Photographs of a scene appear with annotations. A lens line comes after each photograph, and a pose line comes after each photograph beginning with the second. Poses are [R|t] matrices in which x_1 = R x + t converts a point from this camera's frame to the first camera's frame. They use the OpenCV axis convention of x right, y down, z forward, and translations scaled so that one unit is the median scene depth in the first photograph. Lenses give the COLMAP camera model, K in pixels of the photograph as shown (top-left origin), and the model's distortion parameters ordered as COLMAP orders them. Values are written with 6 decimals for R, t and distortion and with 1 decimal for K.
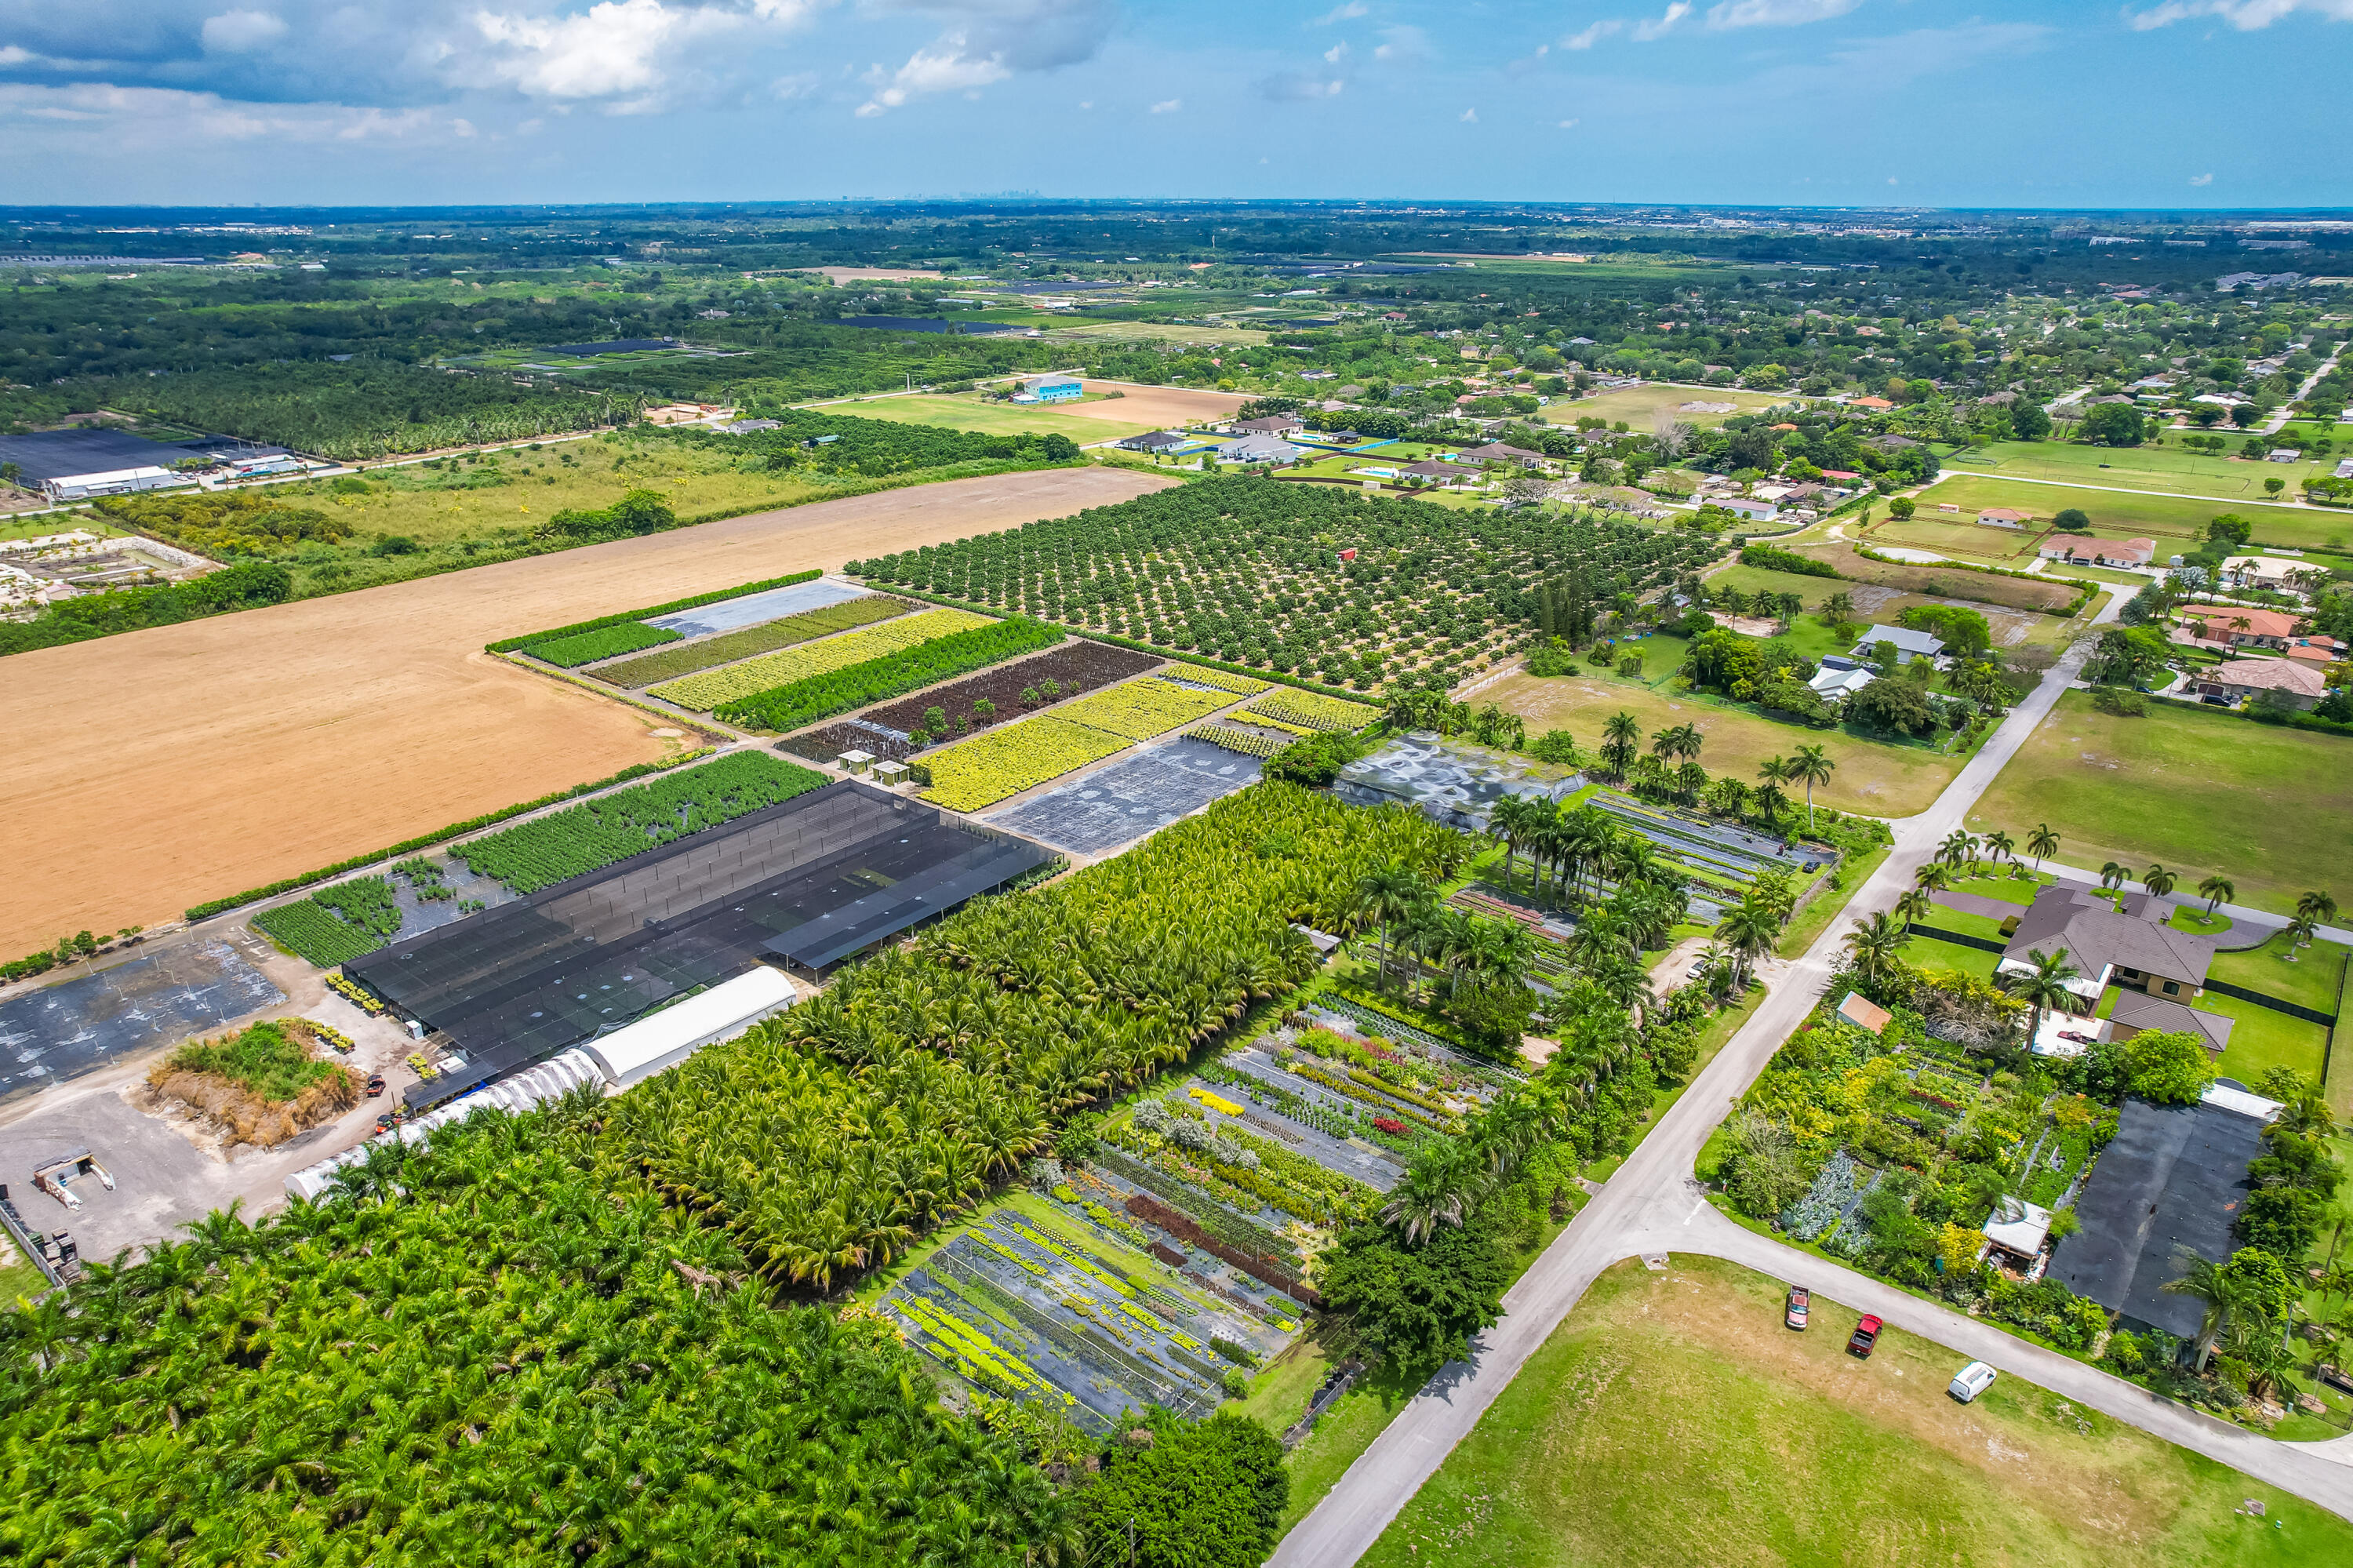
lens RADIAL K [[1526.5, 0, 1189.8], [0, 1526.5, 788.6], [0, 0, 1]] dist [-0.075898, 0.071789]
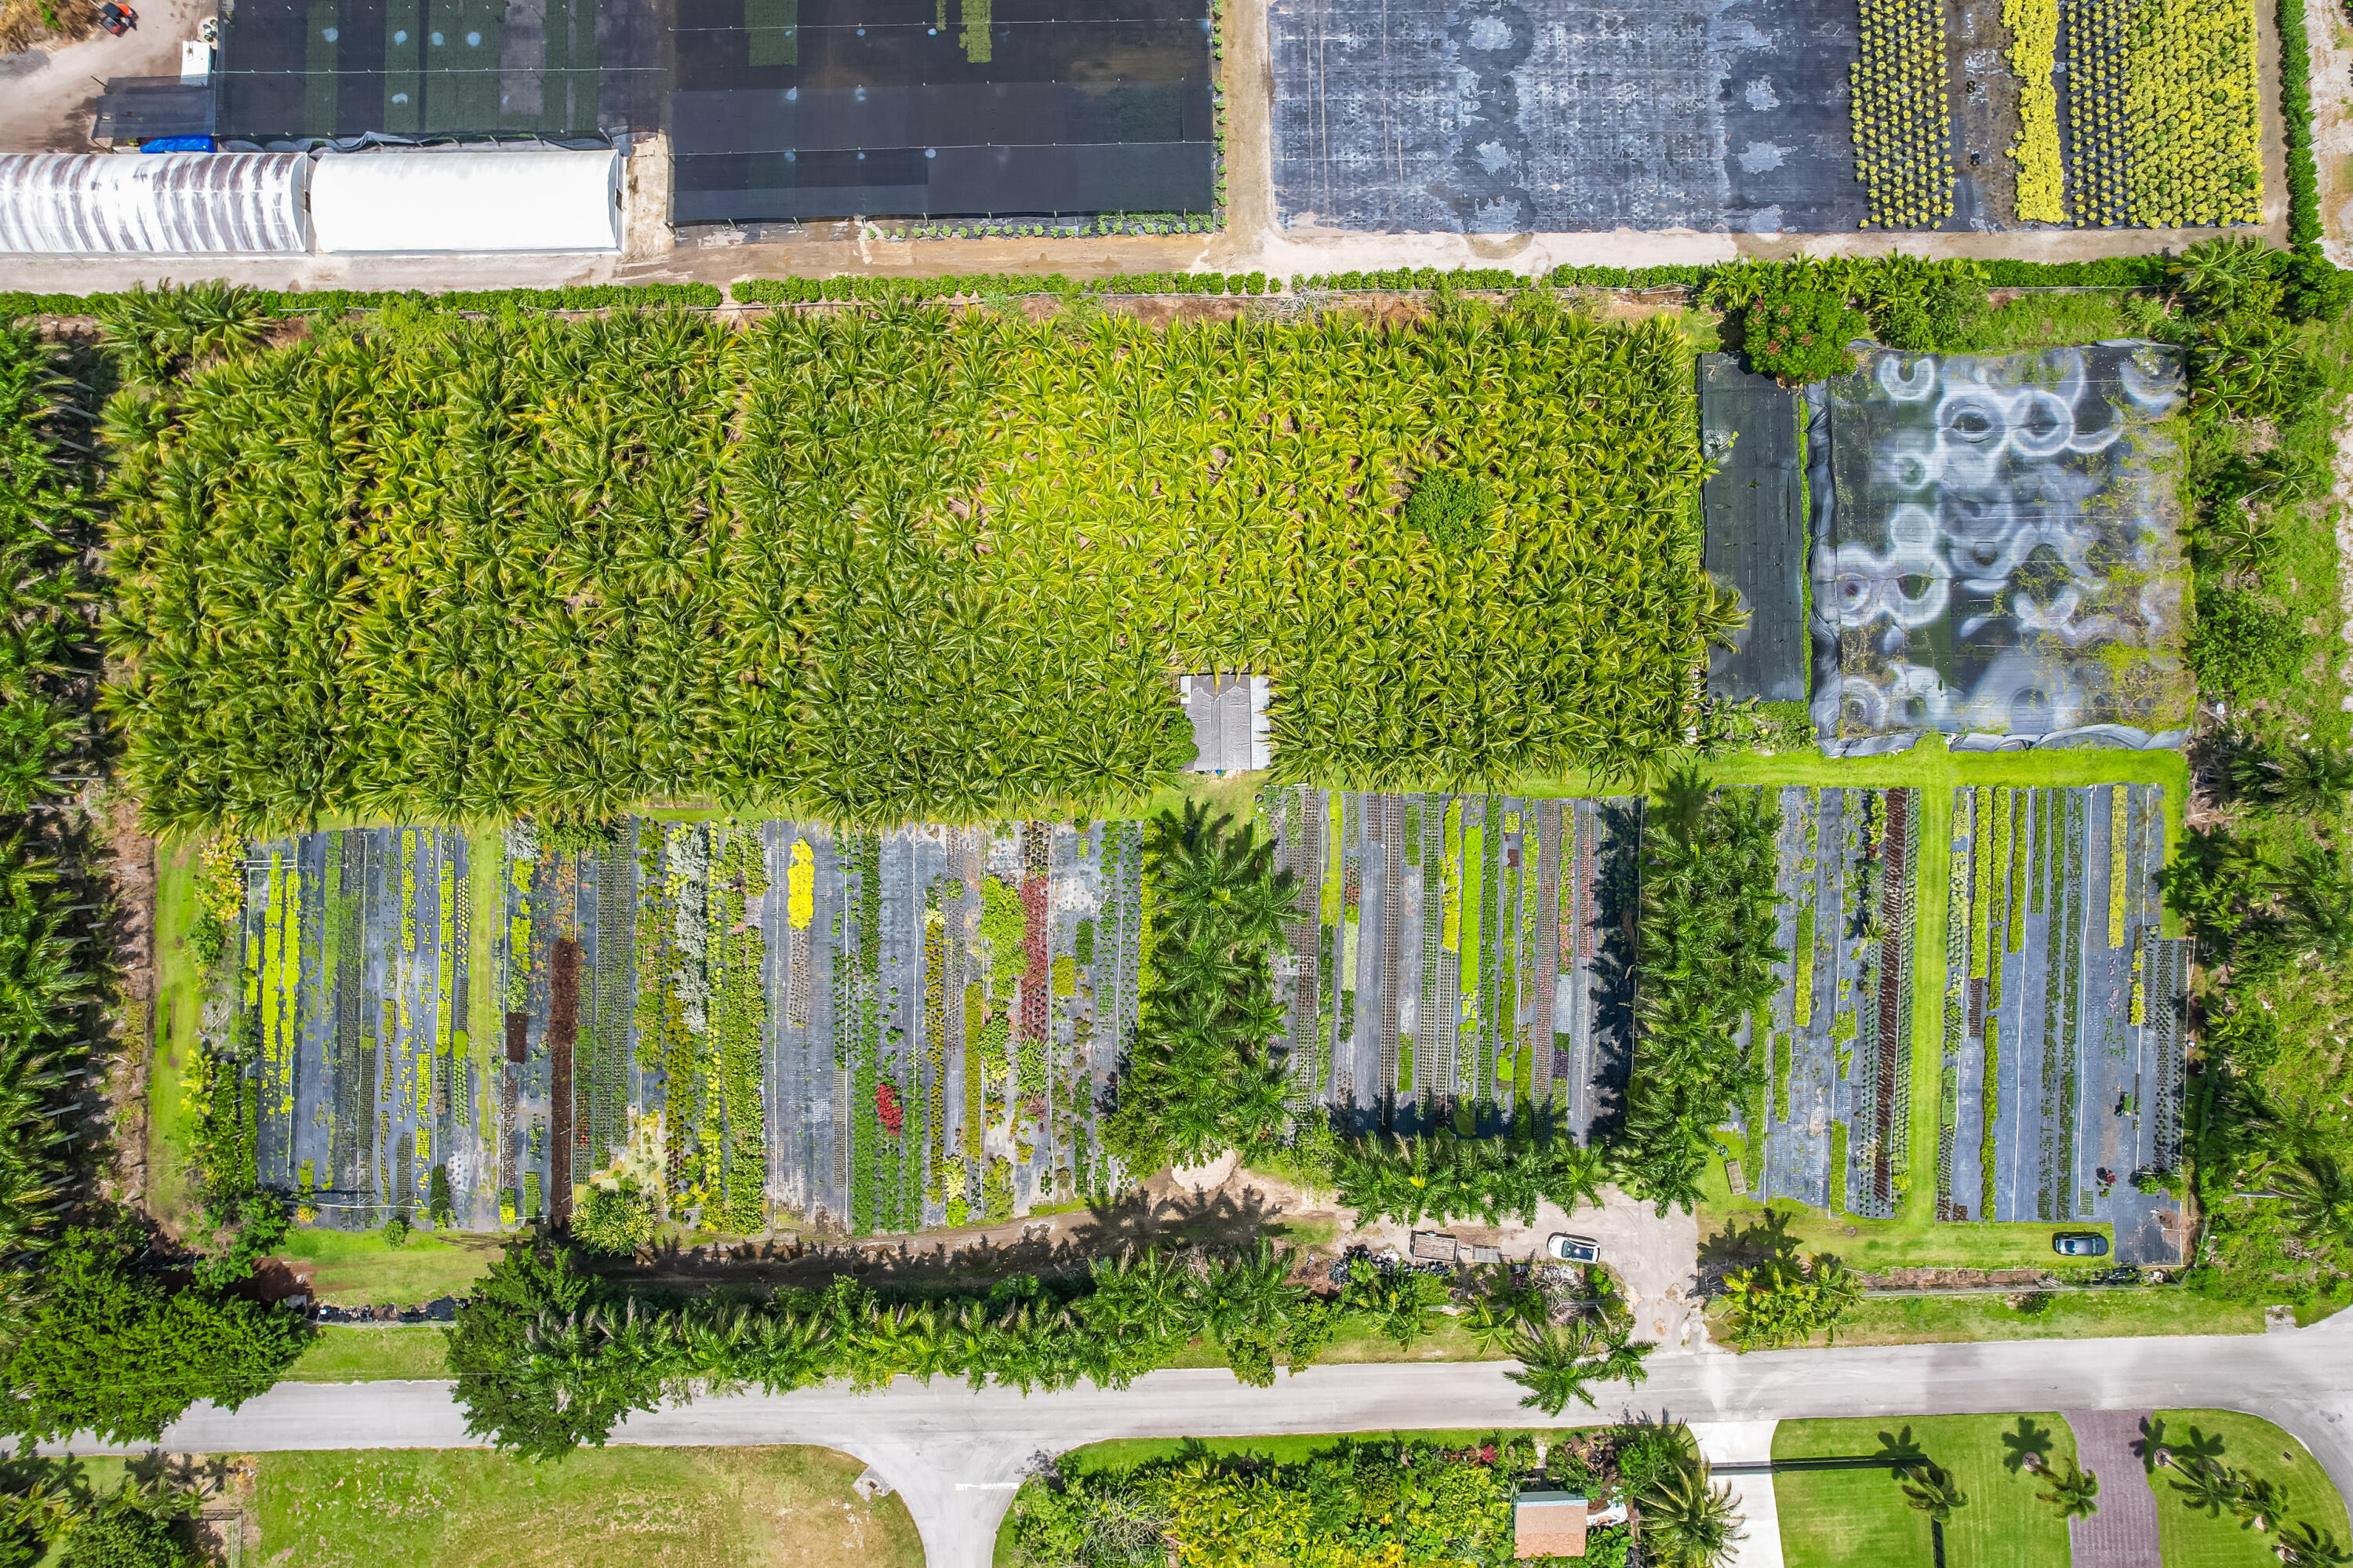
lens RADIAL K [[1539.4, 0, 1172.1], [0, 1539.4, 783.6], [0, 0, 1]] dist [-0.081928, 0.078124]
pose [[0.635975, 0.770558, -0.042135, 0.073174], [-0.292764, 0.291429, 0.910691, -0.316023], [0.714020, -0.566842, 0.410933, 0.496236]]
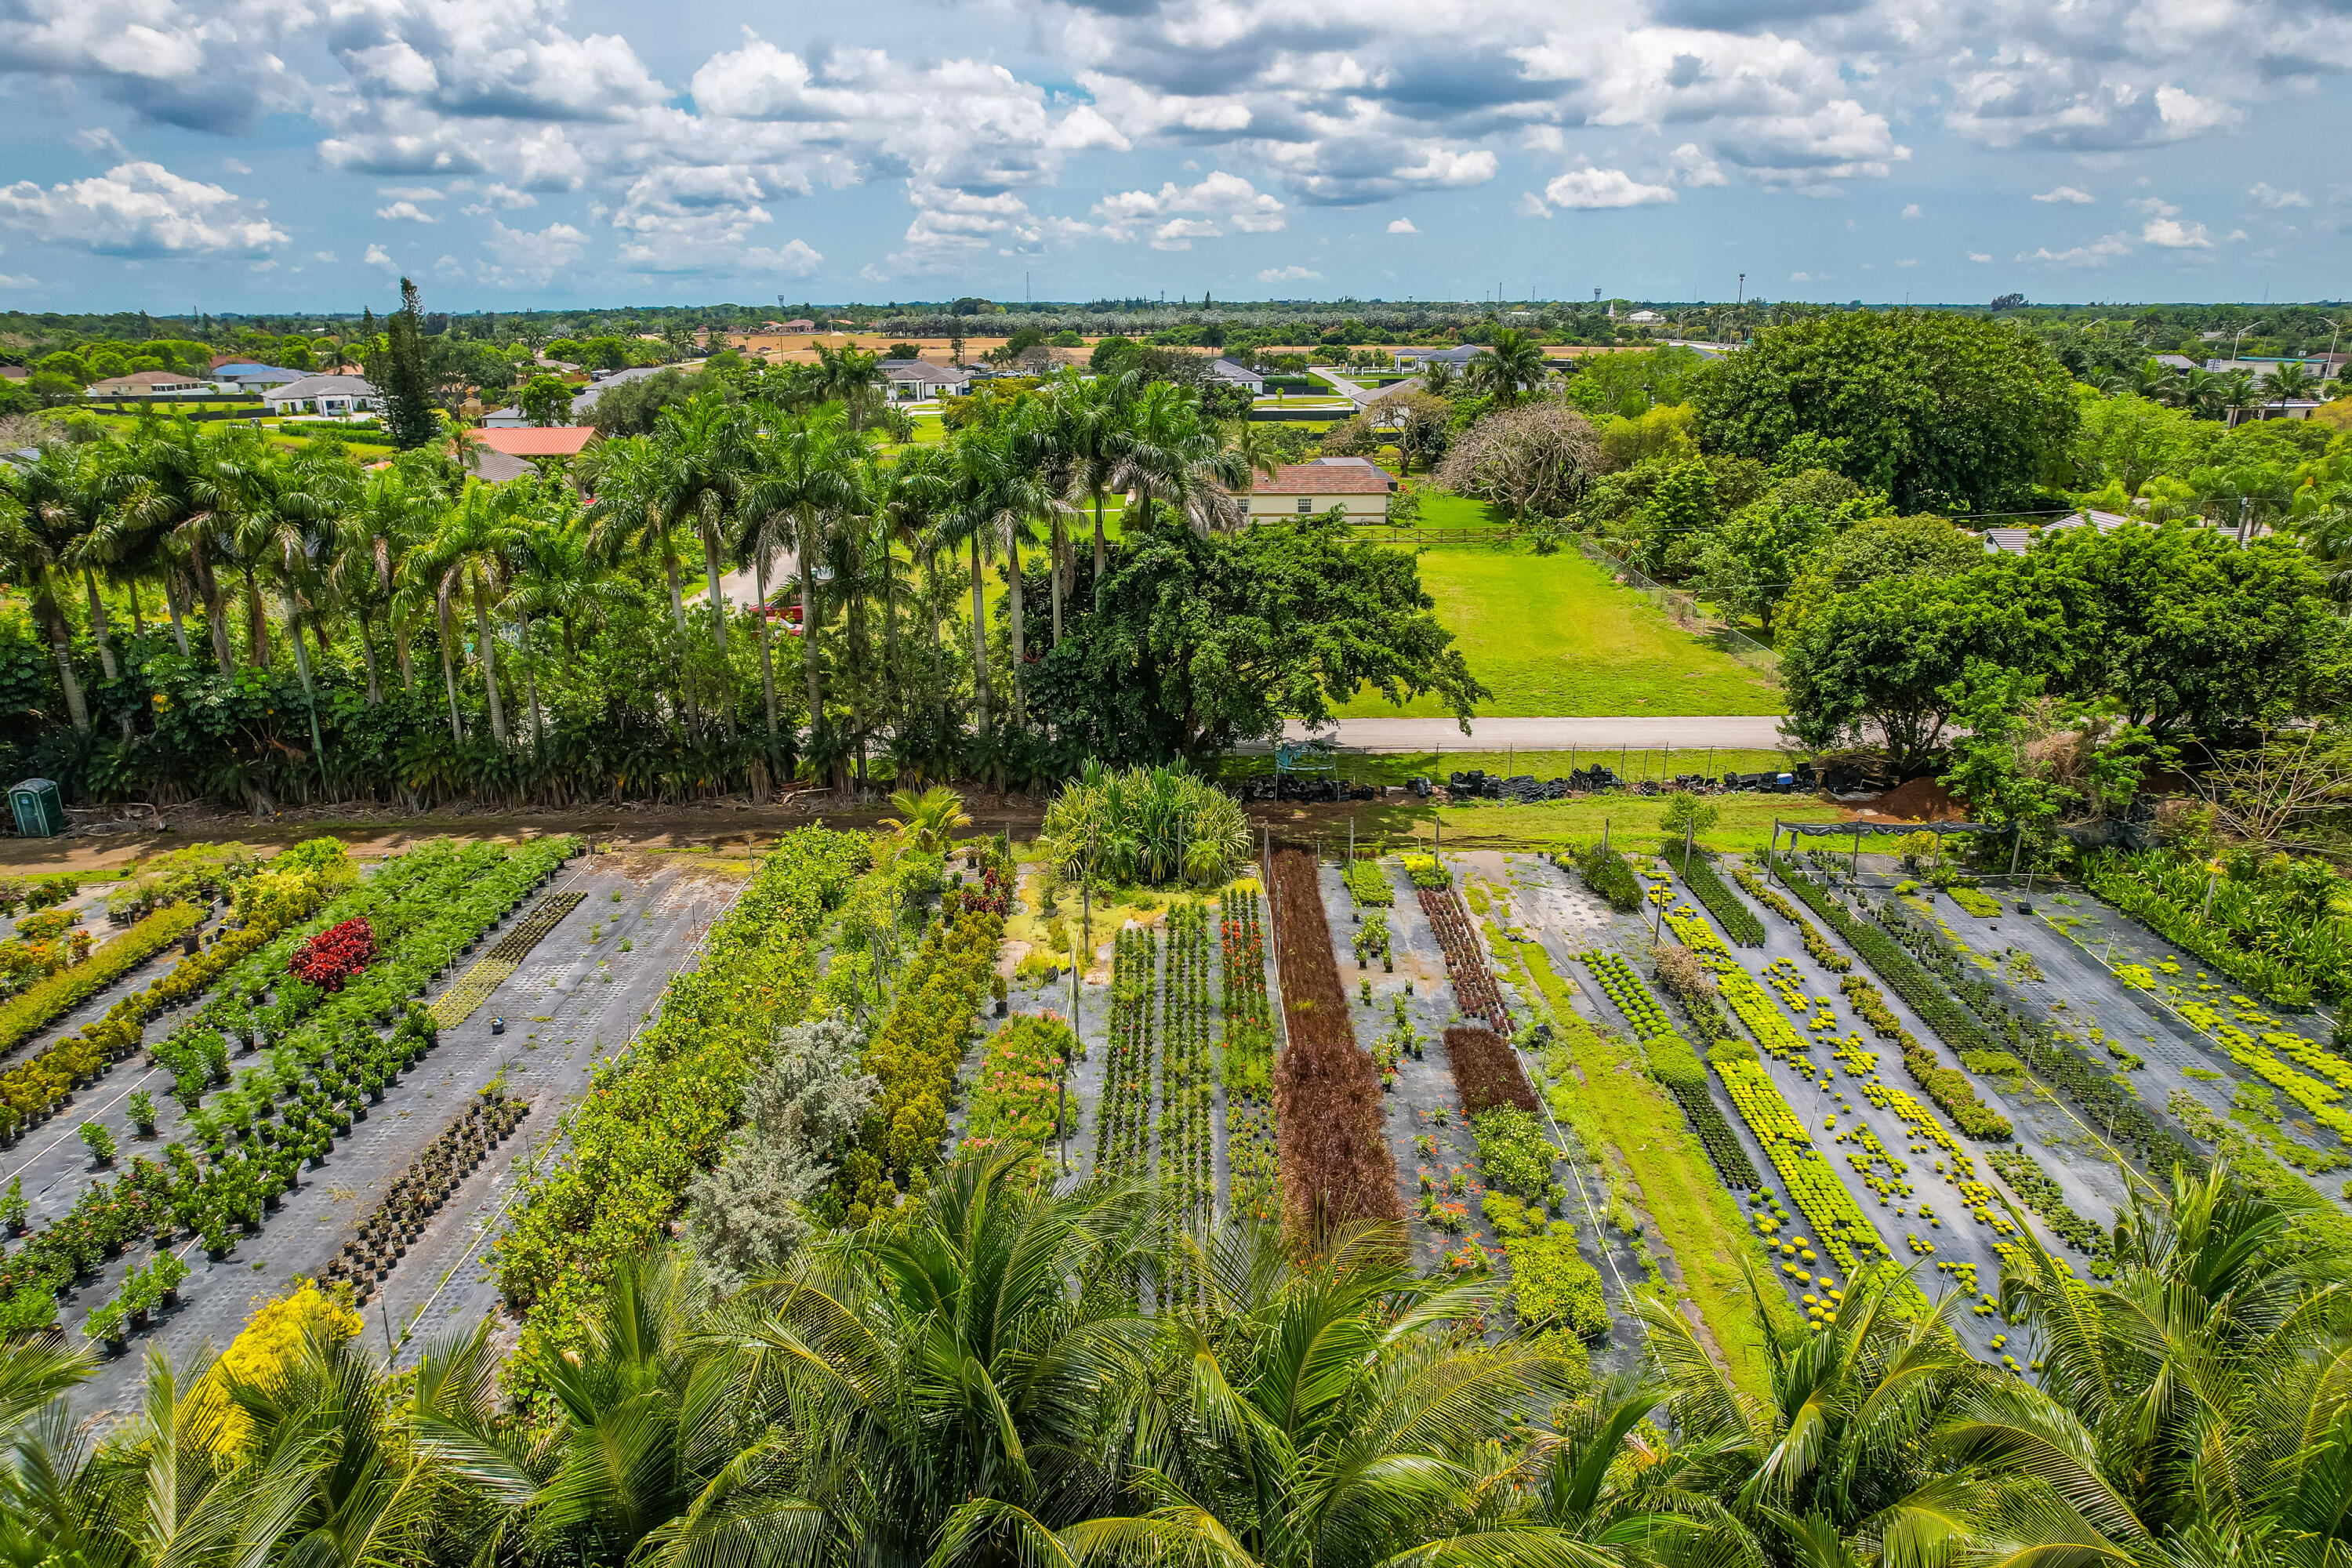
lens RADIAL K [[1525.8, 0, 1189.3], [0, 1525.8, 788.6], [0, 0, 1]] dist [-0.075898, 0.071789]
pose [[-0.633855, -0.237930, 0.735947, -0.080745], [0.289898, 0.809062, 0.511251, 0.061624], [-0.717069, 0.537408, -0.443852, 0.562087]]
